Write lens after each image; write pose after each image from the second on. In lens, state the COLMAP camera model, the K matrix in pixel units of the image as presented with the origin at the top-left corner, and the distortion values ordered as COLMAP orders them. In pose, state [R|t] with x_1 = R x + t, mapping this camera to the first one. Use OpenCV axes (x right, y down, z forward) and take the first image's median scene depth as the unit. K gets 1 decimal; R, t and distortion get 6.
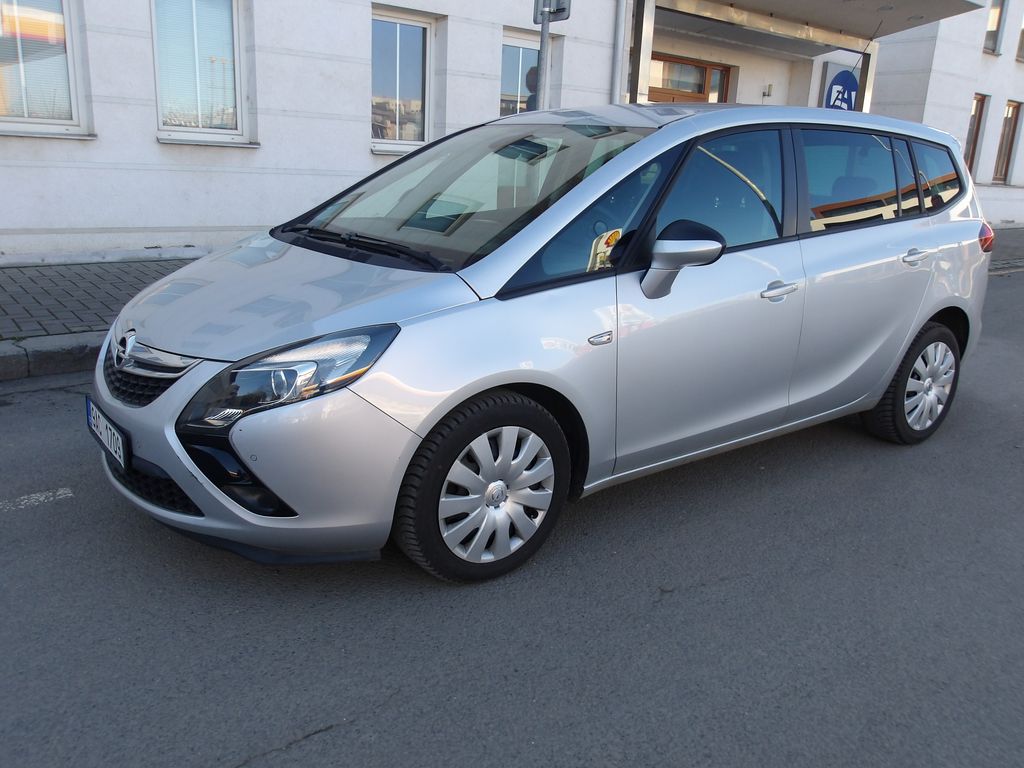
lens RADIAL K [[868.8, 0, 512.0], [0, 868.8, 384.0], [0, 0, 1]] dist [0.006994, -0.002881]
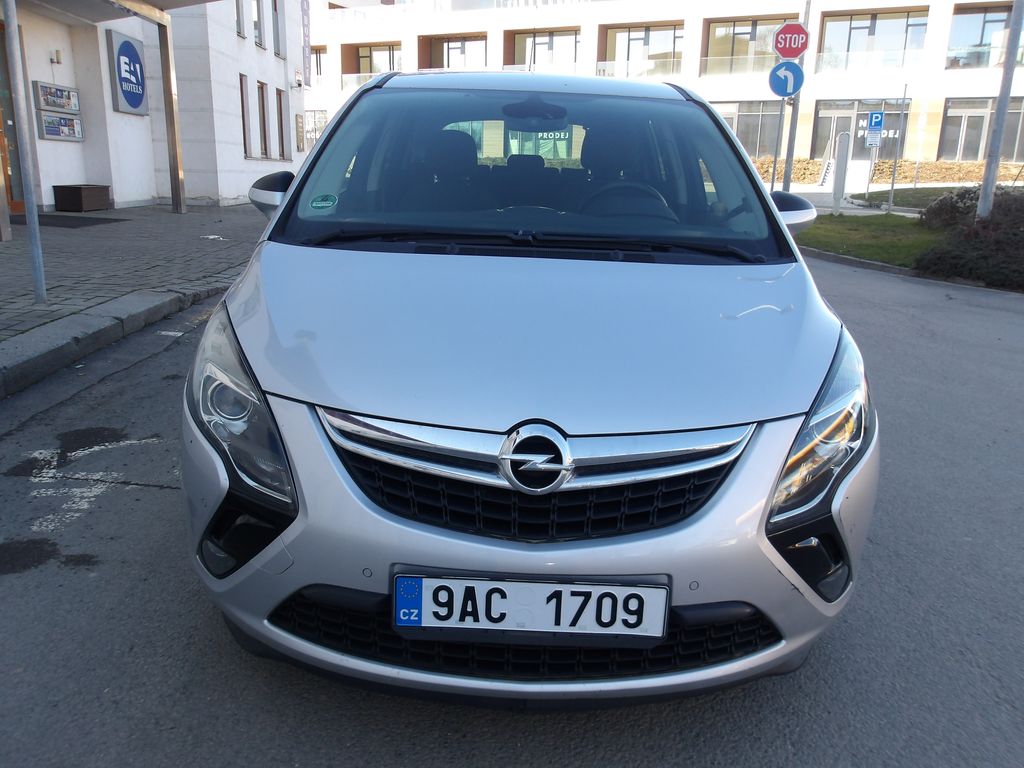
lens RADIAL K [[868.8, 0, 512.0], [0, 868.8, 384.0], [0, 0, 1]] dist [0.006994, -0.002881]
pose [[0.609008, -0.220074, 0.762022, -0.170020], [0.202116, 0.972080, 0.119208, -0.030859], [-0.766980, 0.081418, 0.636485, 0.123143]]
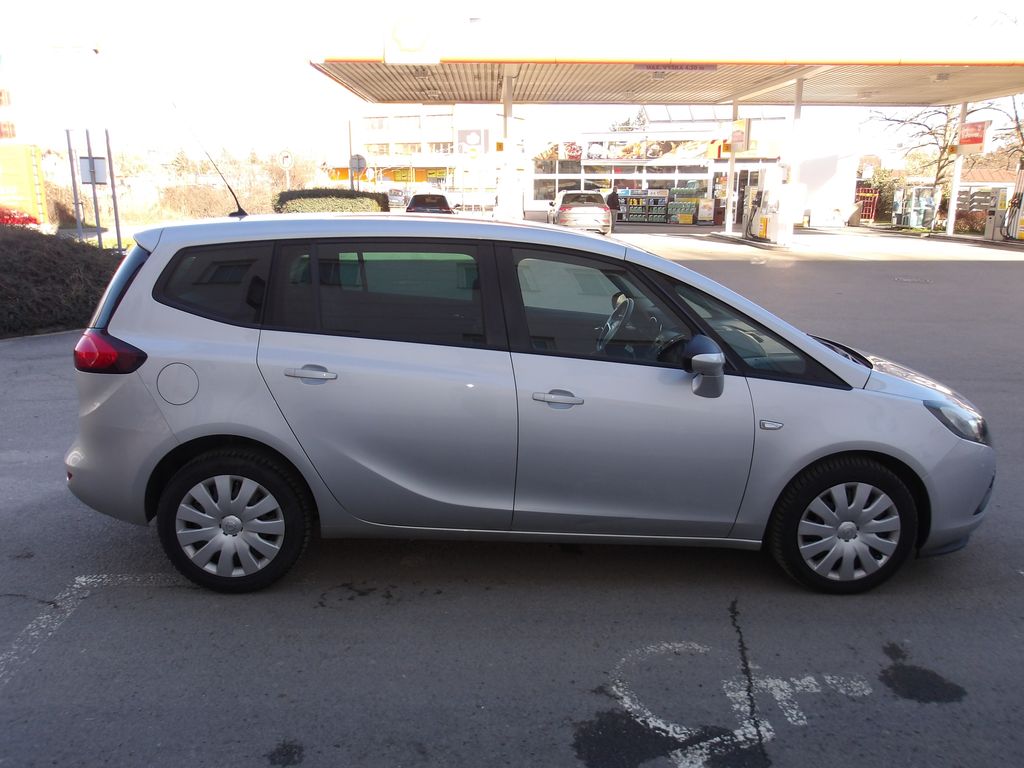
lens RADIAL K [[872.7, 0, 503.1], [0, 872.7, 386.9], [0, 0, 1]] dist [-0.004137, 0.010221]
pose [[-0.823618, -0.179473, 0.537998, -0.121299], [0.097368, 0.889779, 0.445885, -0.168140], [-0.558724, 0.419623, -0.715363, 0.504566]]
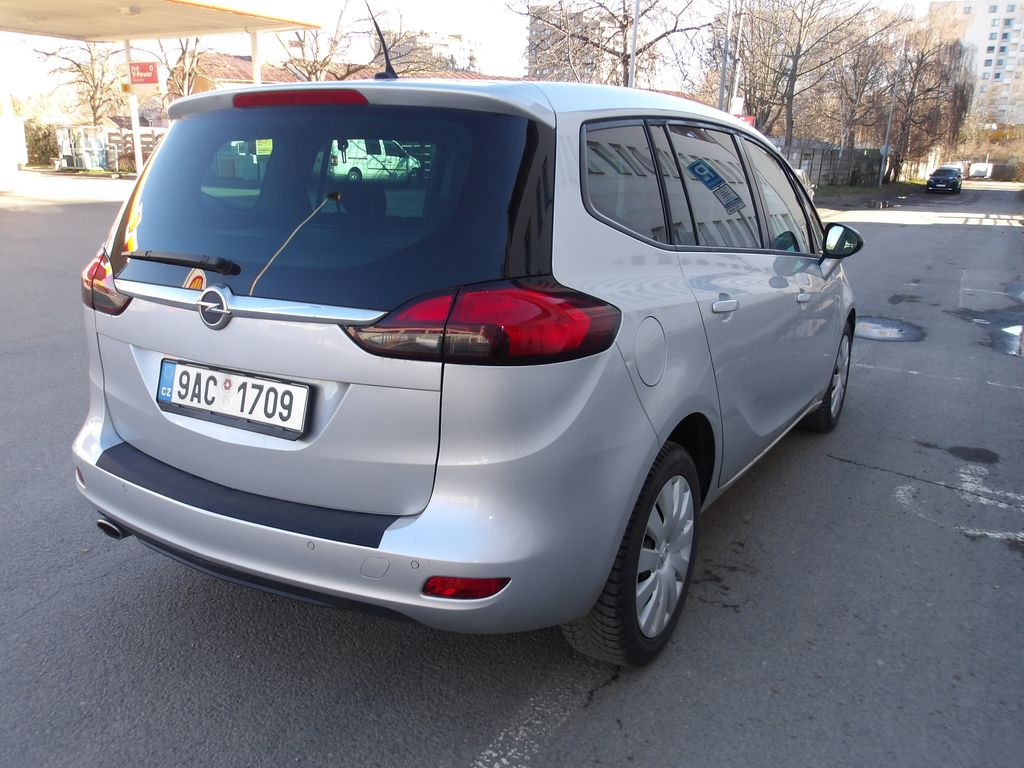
lens RADIAL K [[870.1, 0, 511.0], [0, 870.1, 389.4], [0, 0, 1]] dist [0.009600, 0.002675]
pose [[-0.914439, 0.037945, -0.402942, 0.164877], [-0.166219, 0.872545, 0.459388, -0.127463], [0.369016, 0.487059, -0.791581, 0.491197]]
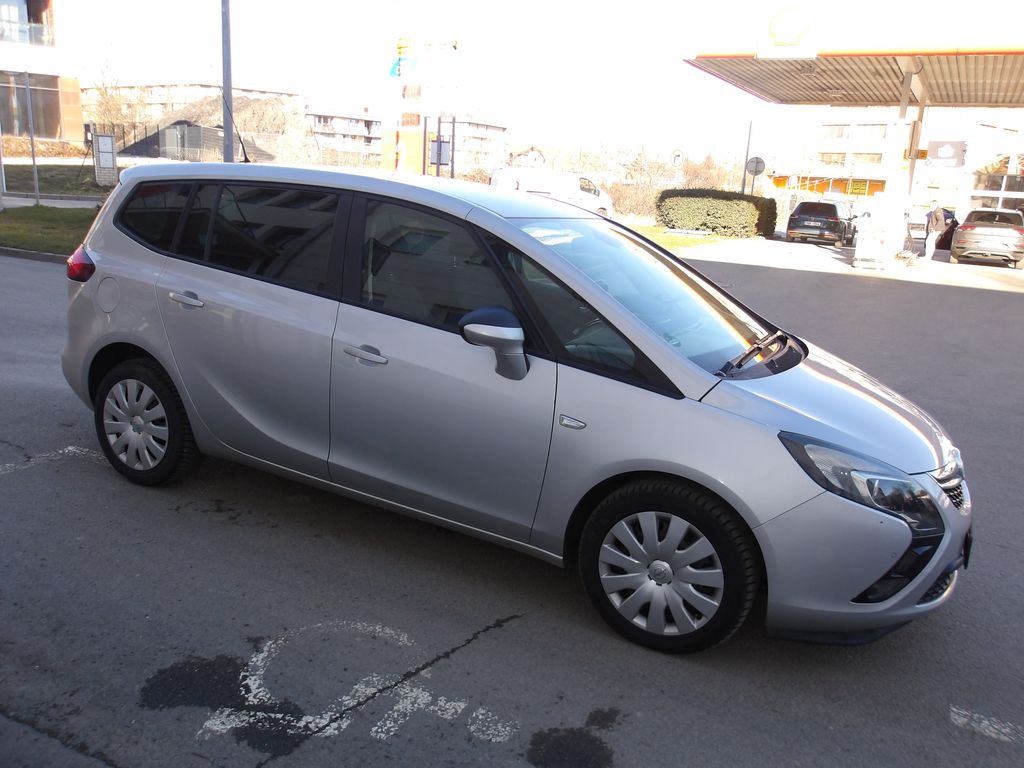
lens RADIAL K [[860.1, 0, 515.1], [0, 860.1, 405.2], [0, 0, 1]] dist [-0.002536, -0.009743]
pose [[-0.432926, -0.301716, 0.849437, -0.223088], [0.146924, 0.906103, 0.396725, -0.128529], [-0.889375, 0.296556, -0.347946, 0.370994]]
